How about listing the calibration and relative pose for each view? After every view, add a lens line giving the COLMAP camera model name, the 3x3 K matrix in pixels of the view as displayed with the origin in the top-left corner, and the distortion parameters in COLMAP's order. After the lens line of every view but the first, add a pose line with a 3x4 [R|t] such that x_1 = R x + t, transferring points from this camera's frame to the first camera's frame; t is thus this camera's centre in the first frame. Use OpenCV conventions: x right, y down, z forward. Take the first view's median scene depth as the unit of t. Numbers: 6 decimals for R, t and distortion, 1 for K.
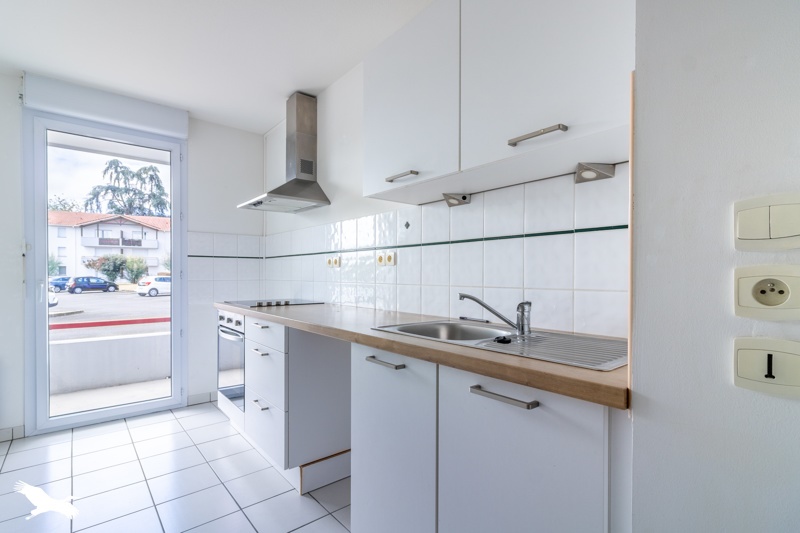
lens RADIAL K [[383.3, 0, 400.0], [0, 383.3, 266.5], [0, 0, 1]] dist [0.001587, 0.000216]
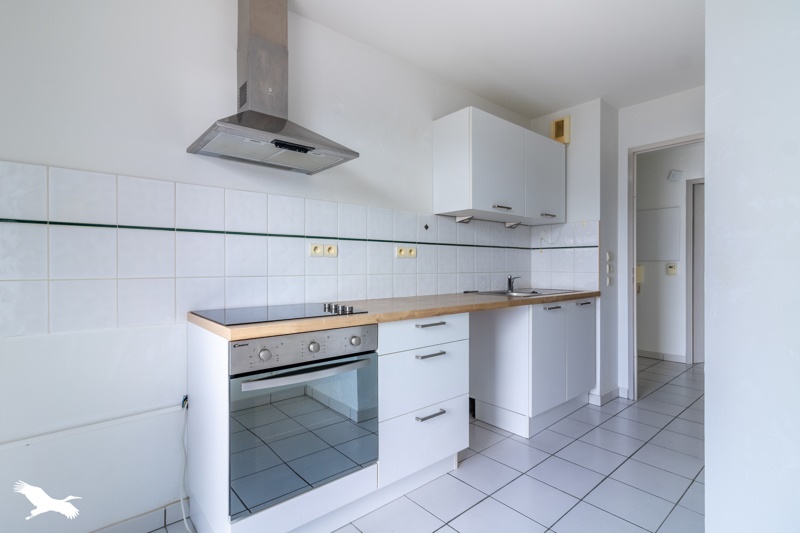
lens RADIAL K [[383.3, 0, 400.0], [0, 383.3, 266.5], [0, 0, 1]] dist [0.001587, 0.000216]
pose [[0.005916, 0.003679, 0.999976, -1.268043], [0.001821, 0.999992, -0.003690, 0.027767], [-0.999981, 0.001843, 0.005909, 1.080244]]
